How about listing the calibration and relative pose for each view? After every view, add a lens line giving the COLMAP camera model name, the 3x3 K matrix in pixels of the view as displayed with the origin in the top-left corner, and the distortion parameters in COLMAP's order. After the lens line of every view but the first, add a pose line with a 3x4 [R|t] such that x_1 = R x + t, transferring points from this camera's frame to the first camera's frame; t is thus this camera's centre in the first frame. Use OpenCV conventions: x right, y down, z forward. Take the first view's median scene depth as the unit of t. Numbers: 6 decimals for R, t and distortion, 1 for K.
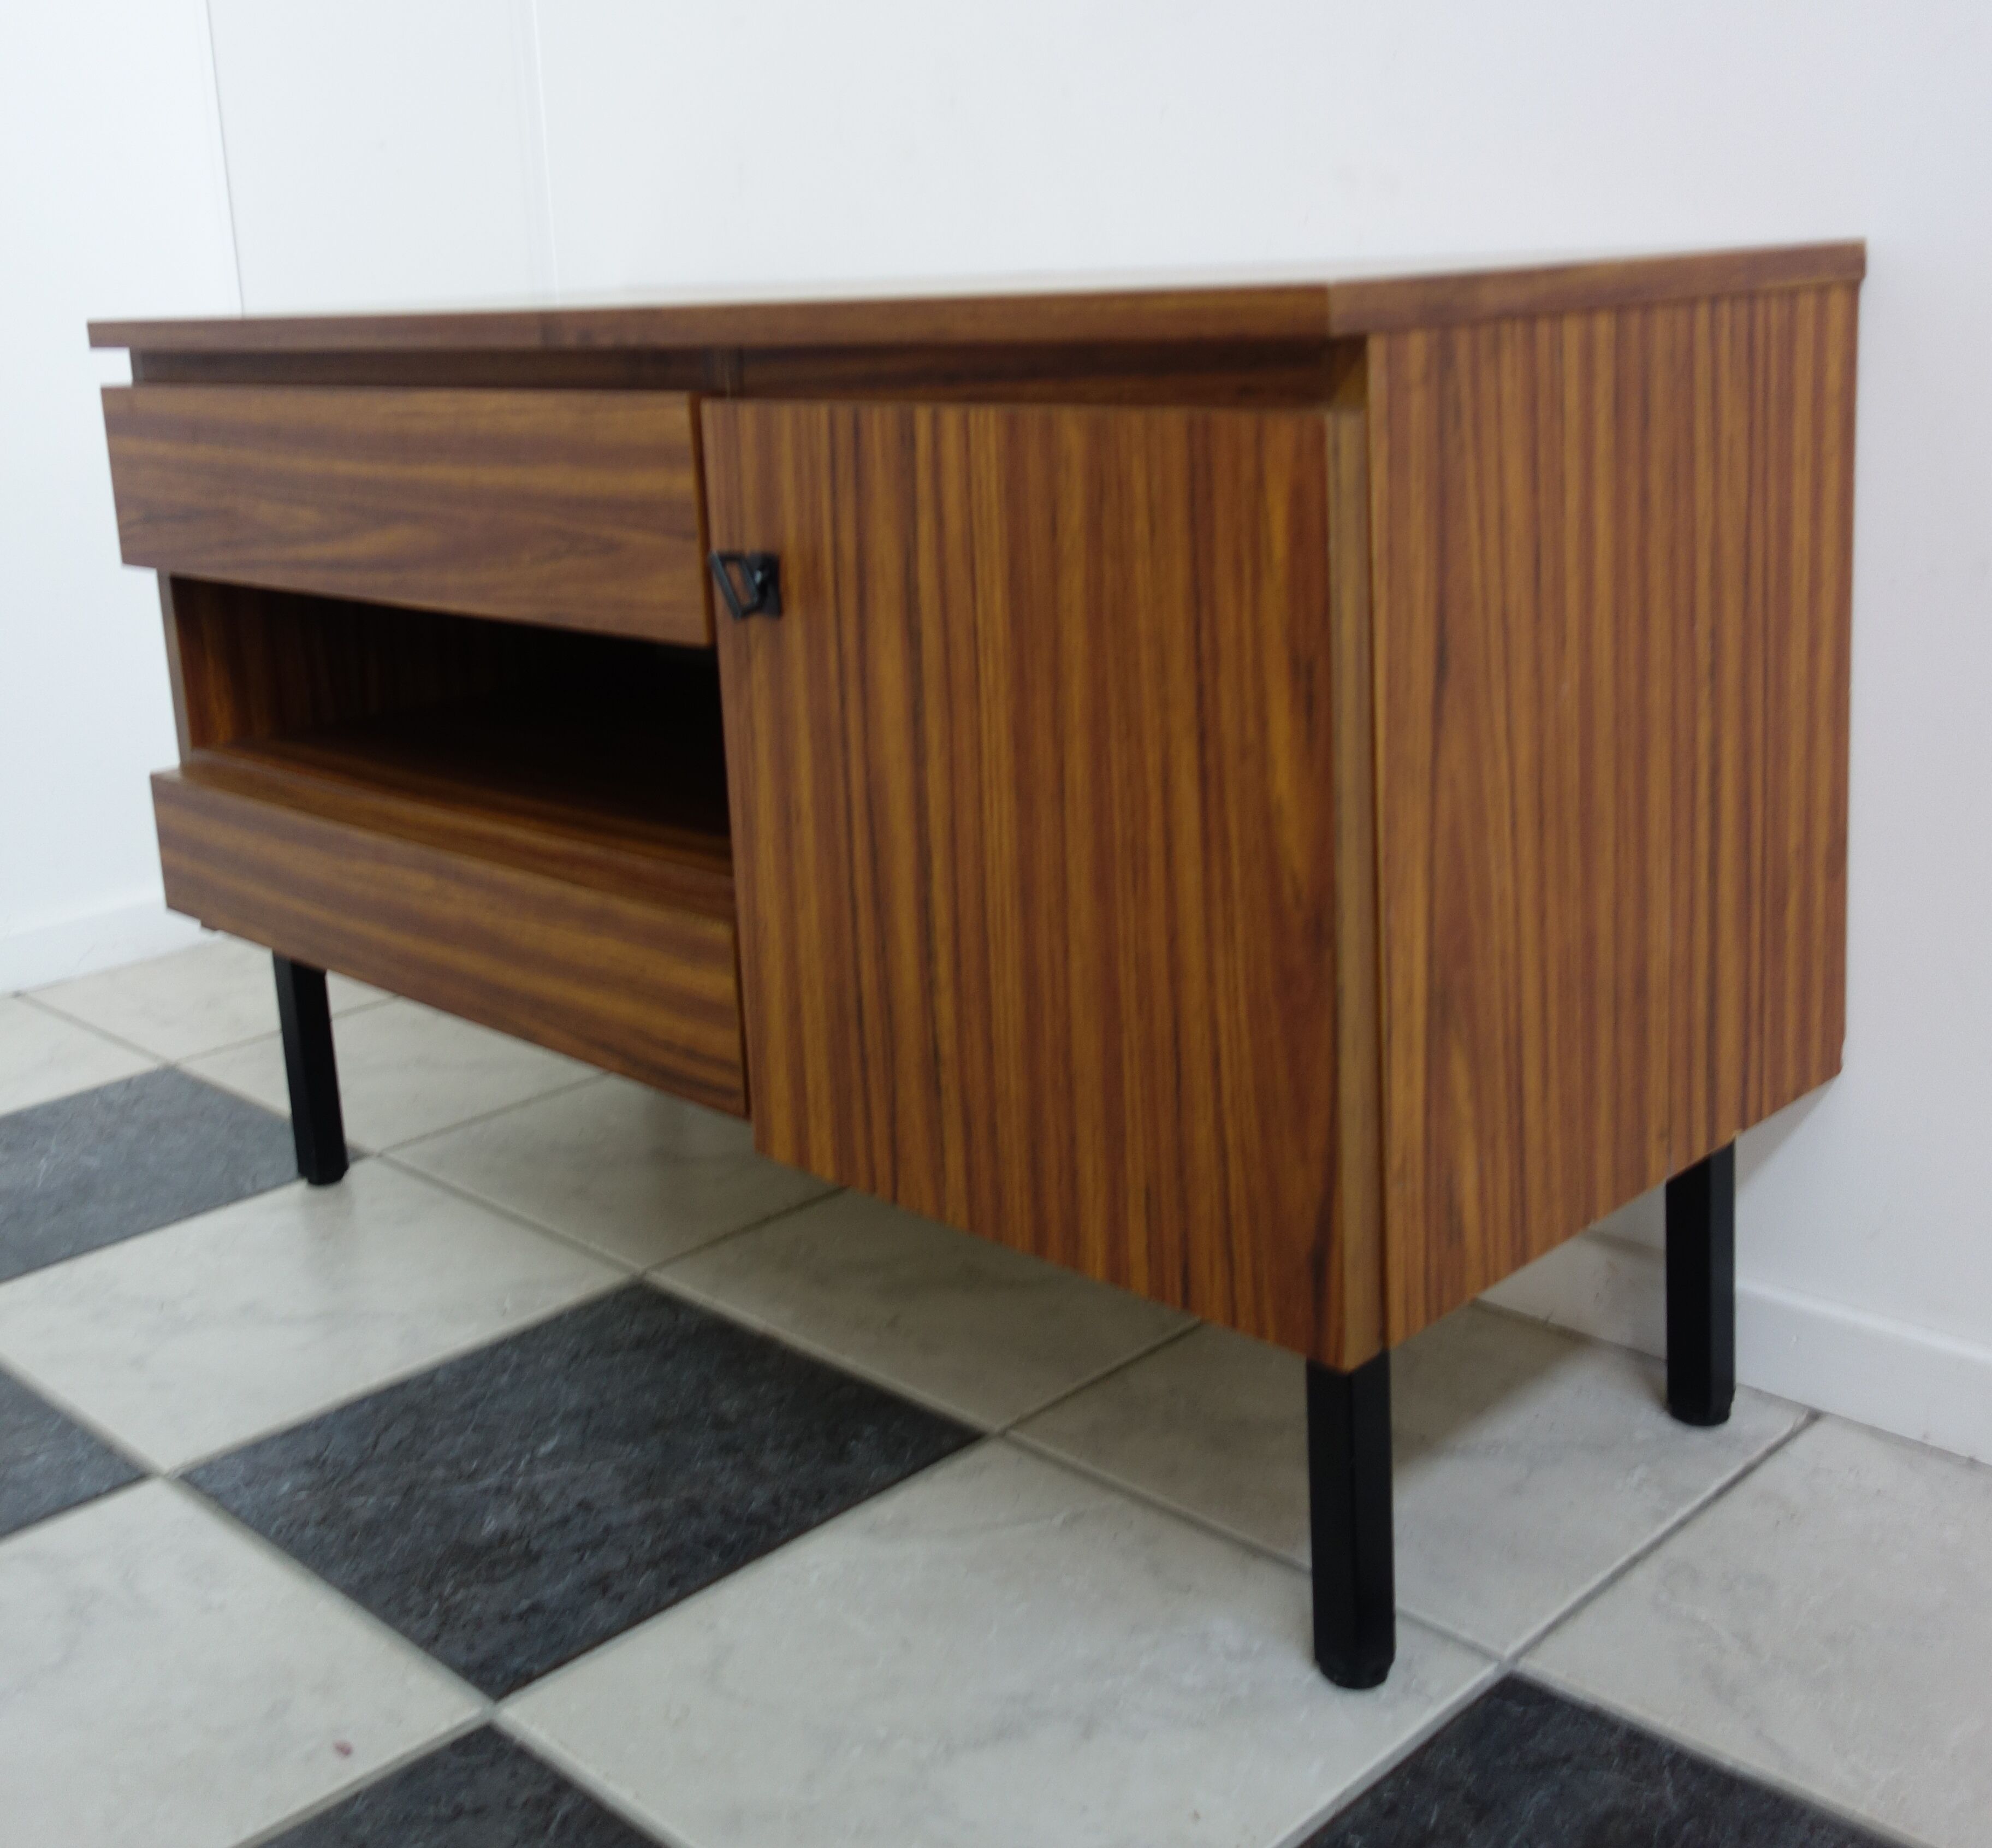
lens RADIAL K [[2302.2, 0, 996.0], [0, 2302.2, 924.0], [0, 0, 1]] dist [0.004901, 0.006156]
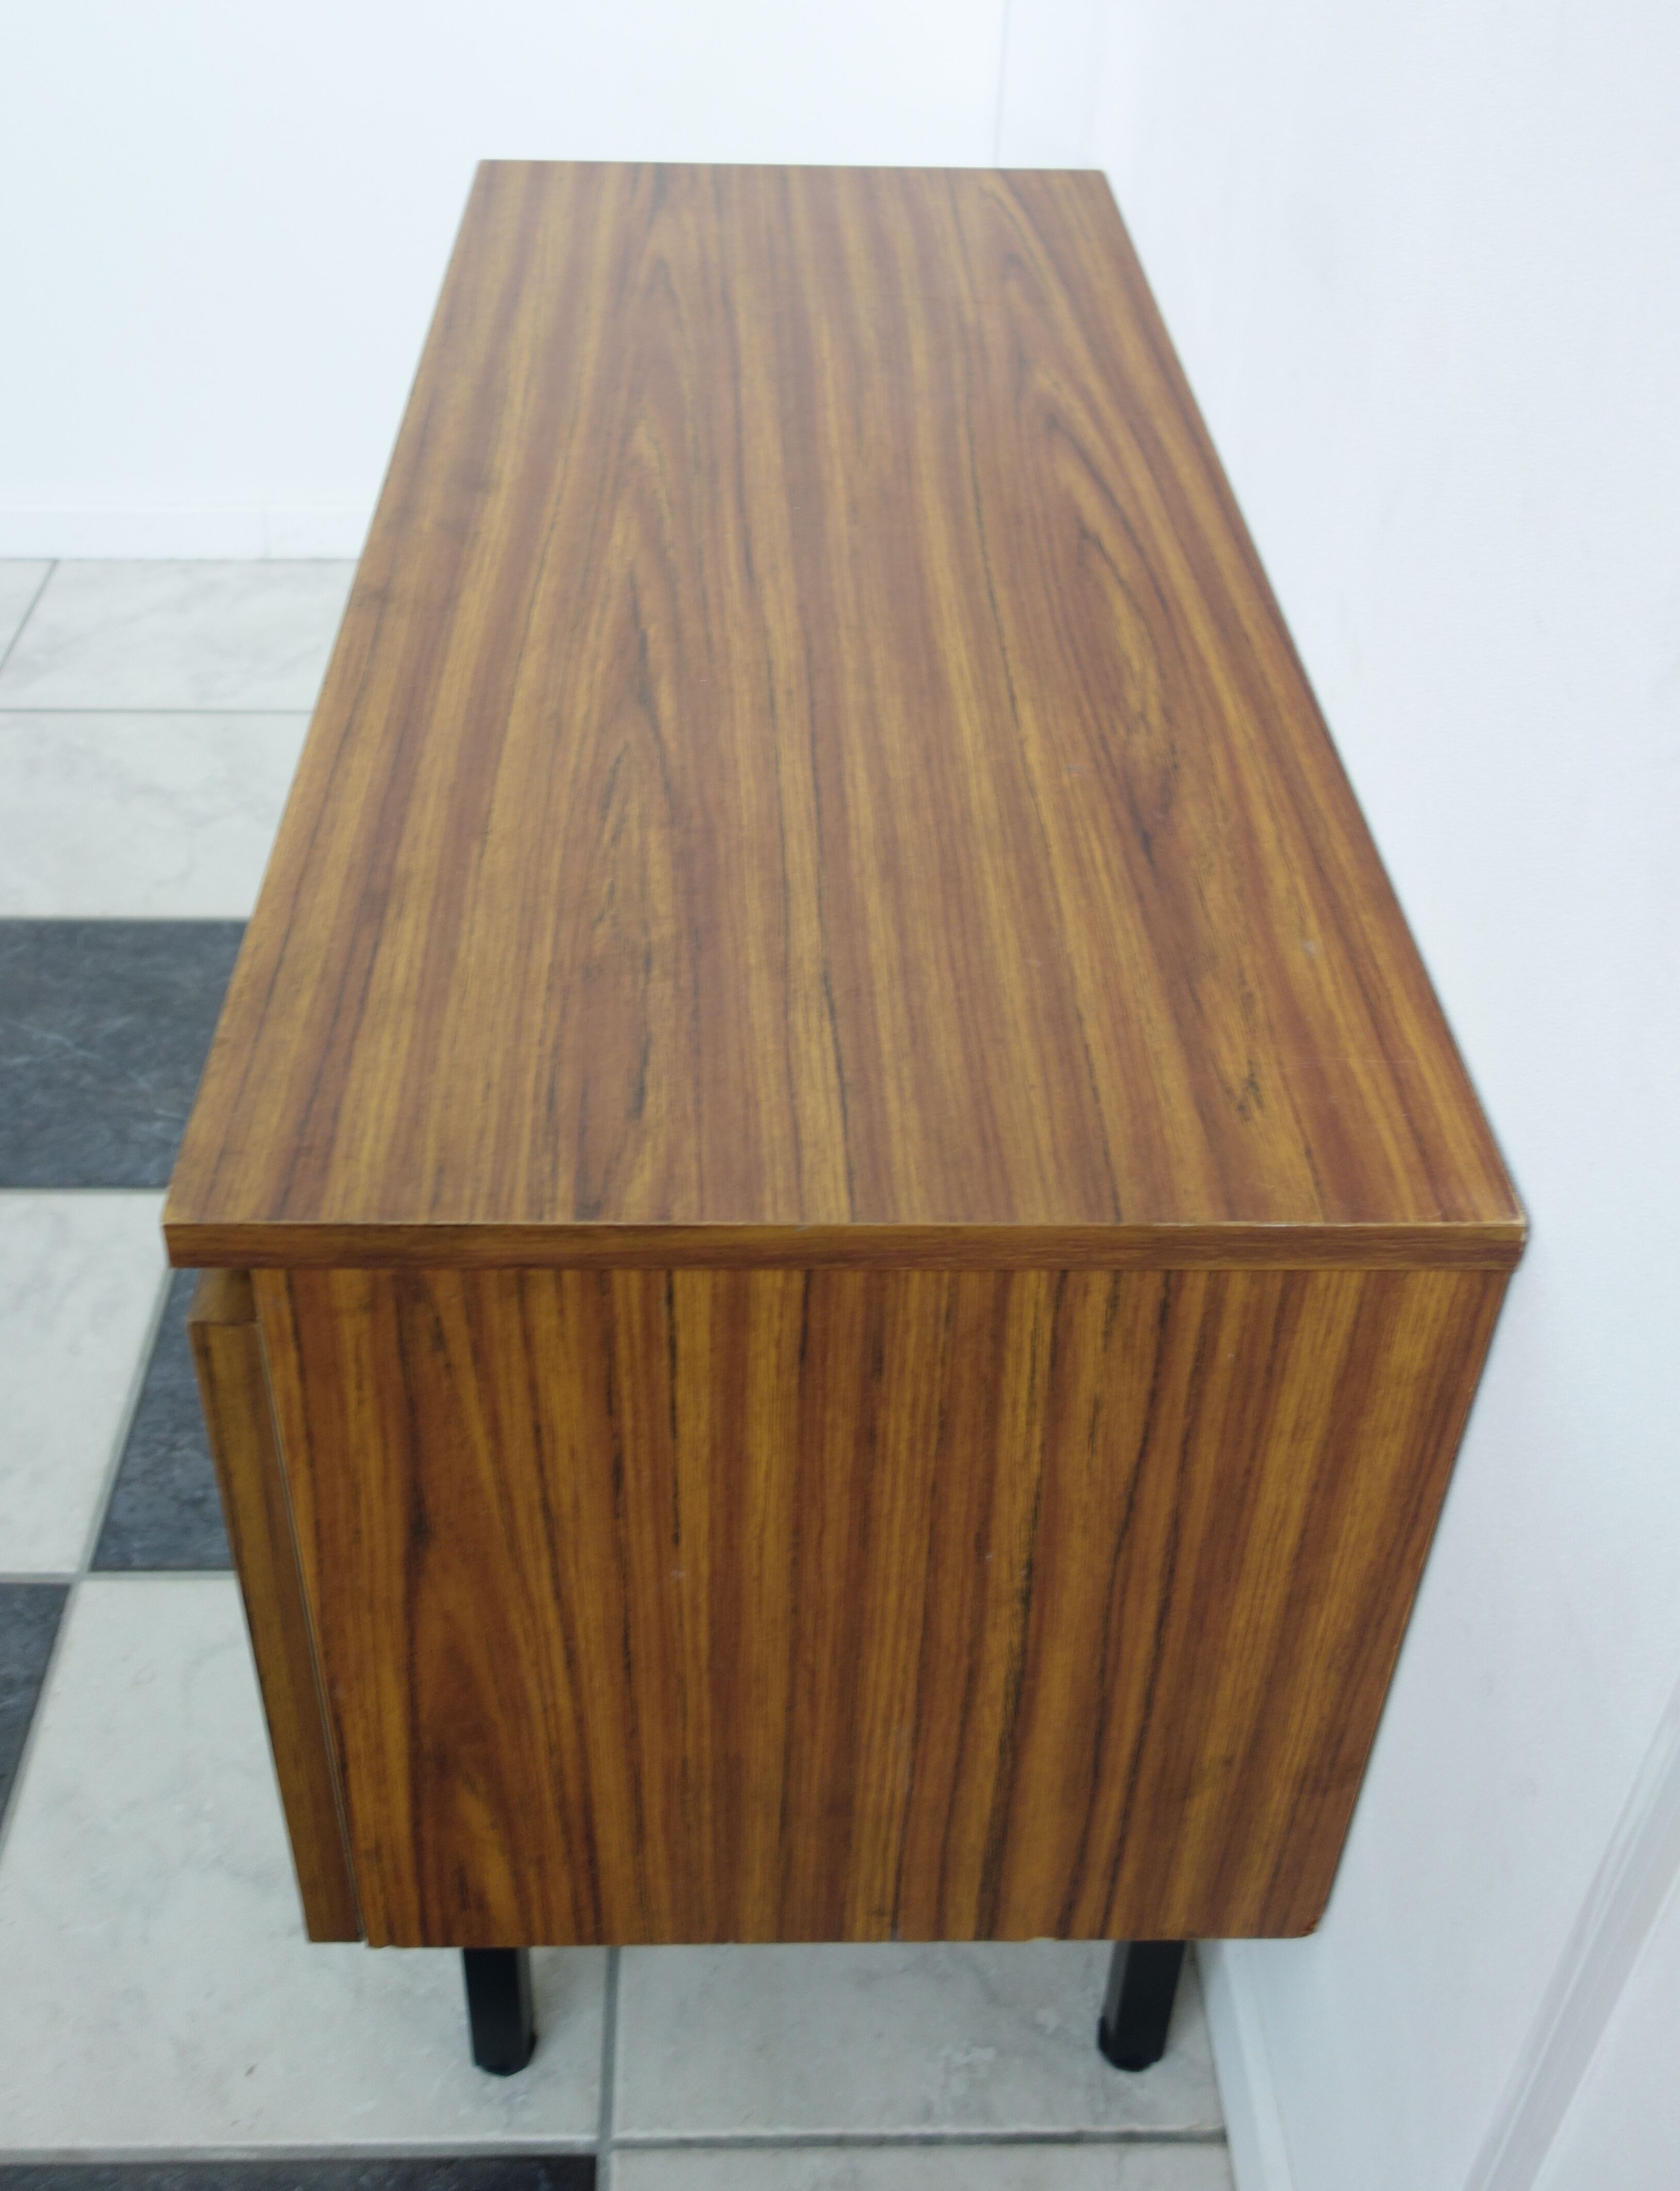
lens RADIAL K [[2129.3, 0, 813.4], [0, 2129.3, 1024.2], [0, 0, 1]] dist [0.006655, 0.006382]
pose [[0.720756, 0.491992, -0.488319, 0.555671], [-0.257861, 0.844193, 0.469942, -0.642741], [0.643443, -0.212795, 0.735323, 0.487584]]
